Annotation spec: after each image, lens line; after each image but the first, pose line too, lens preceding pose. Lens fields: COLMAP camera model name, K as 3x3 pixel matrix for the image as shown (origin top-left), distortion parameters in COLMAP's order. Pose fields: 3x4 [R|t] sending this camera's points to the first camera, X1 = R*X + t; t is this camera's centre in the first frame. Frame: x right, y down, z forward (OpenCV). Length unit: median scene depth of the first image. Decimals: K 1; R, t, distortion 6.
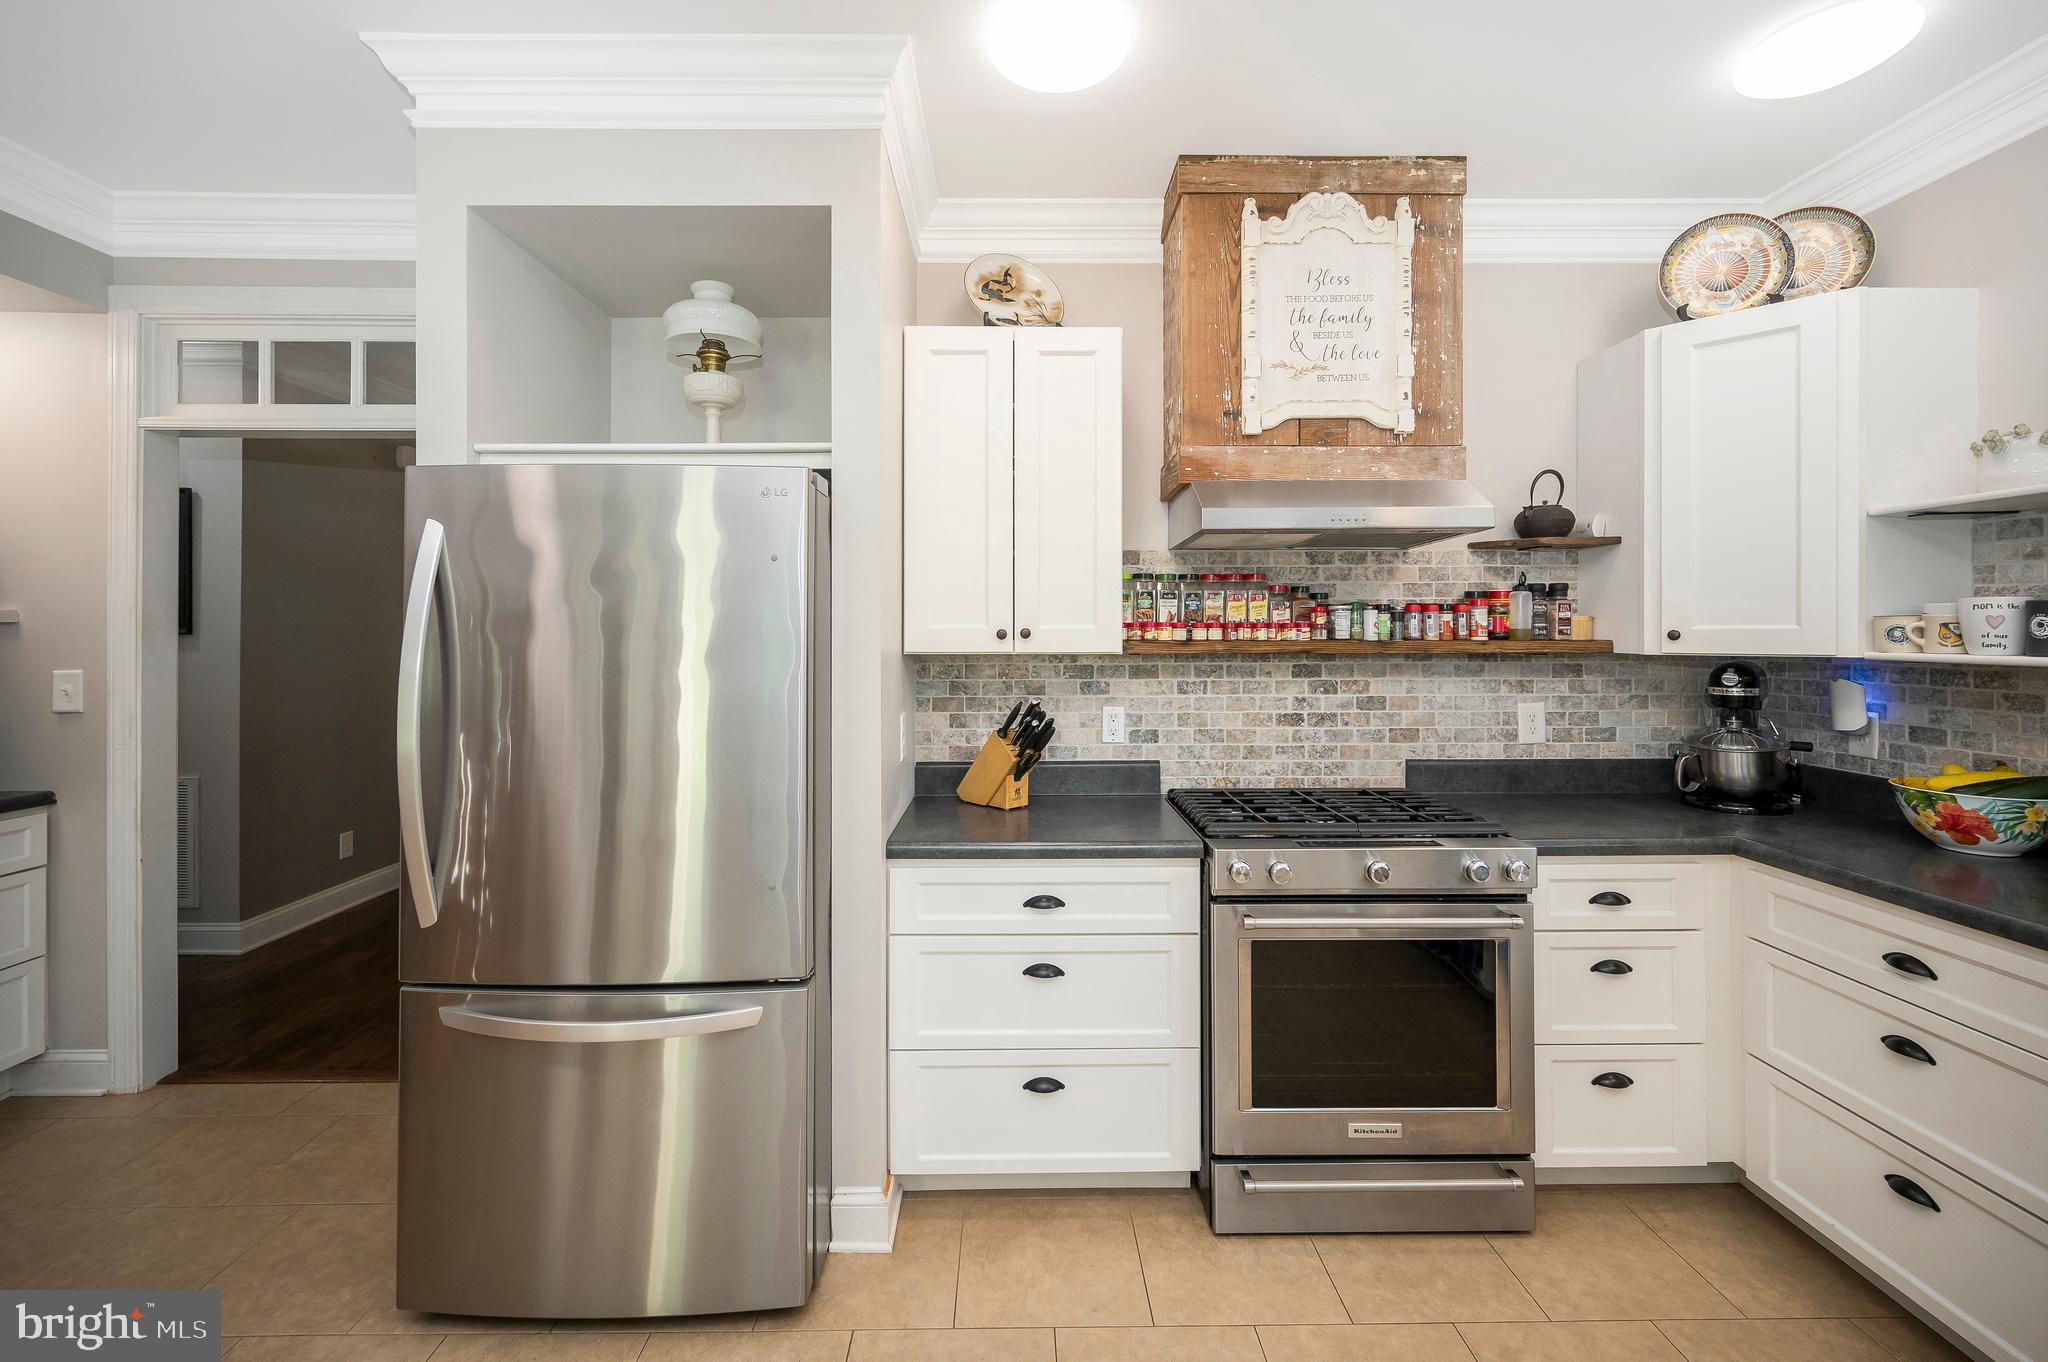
lens RADIAL K [[860.2, 0, 1024.3], [0, 860.2, 642.0], [0, 0, 1]] dist [0.000787, -0.000162]
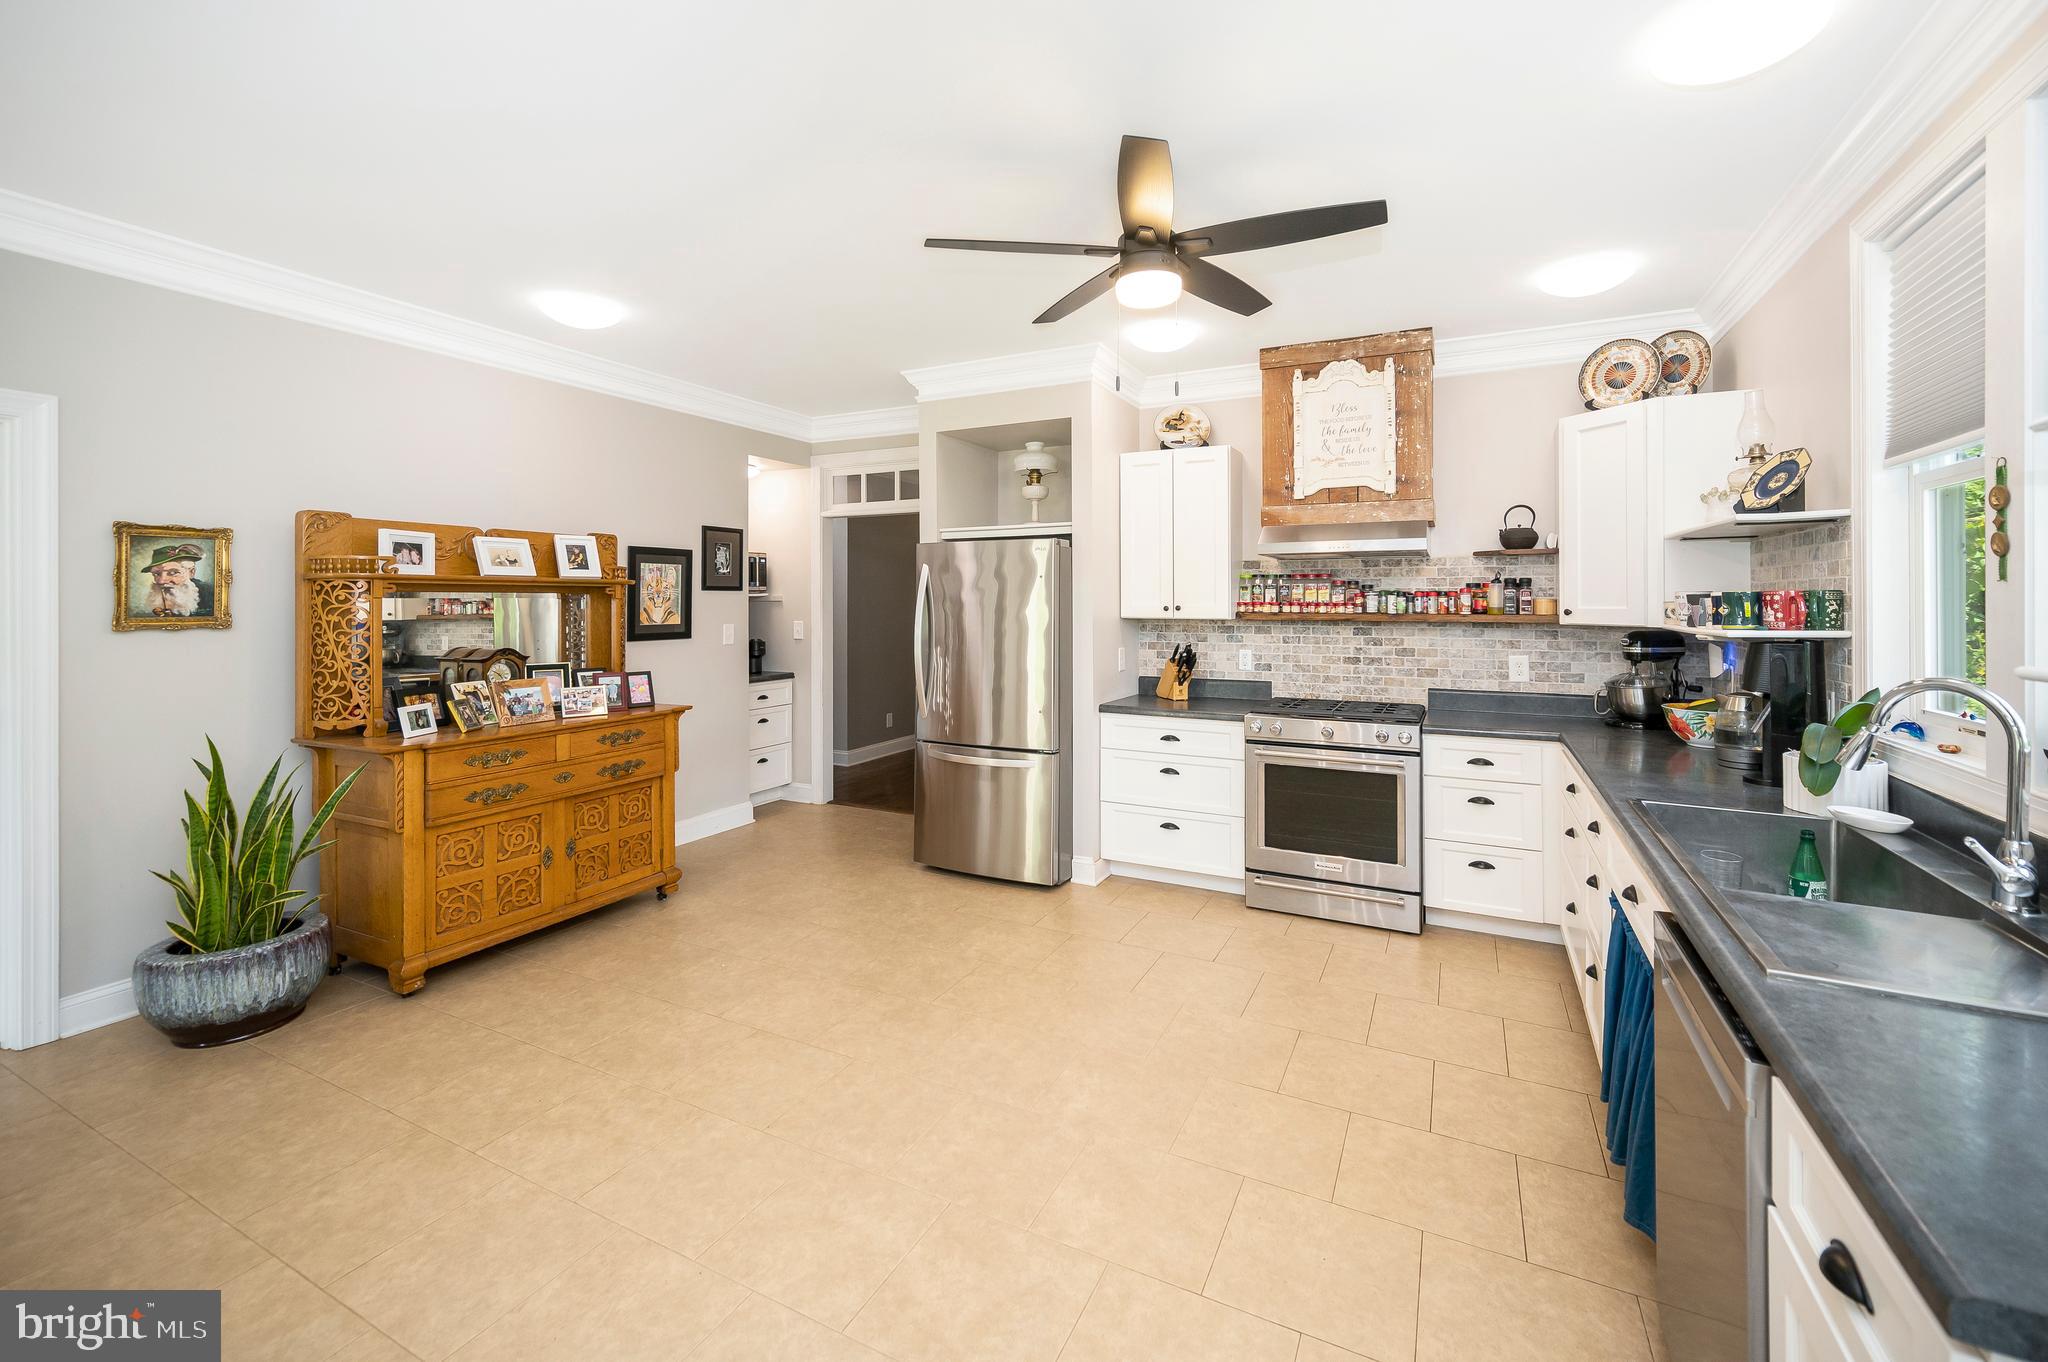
lens RADIAL K [[847.8, 0, 1046.9], [0, 847.8, 677.4], [0, 0, 1]] dist [-0.001285, -0.000148]
pose [[0.892692, 0.043663, -0.448547, 0.581463], [-0.007695, 0.996627, 0.081701, -0.008059], [0.450601, -0.069482, 0.890017, -0.821983]]
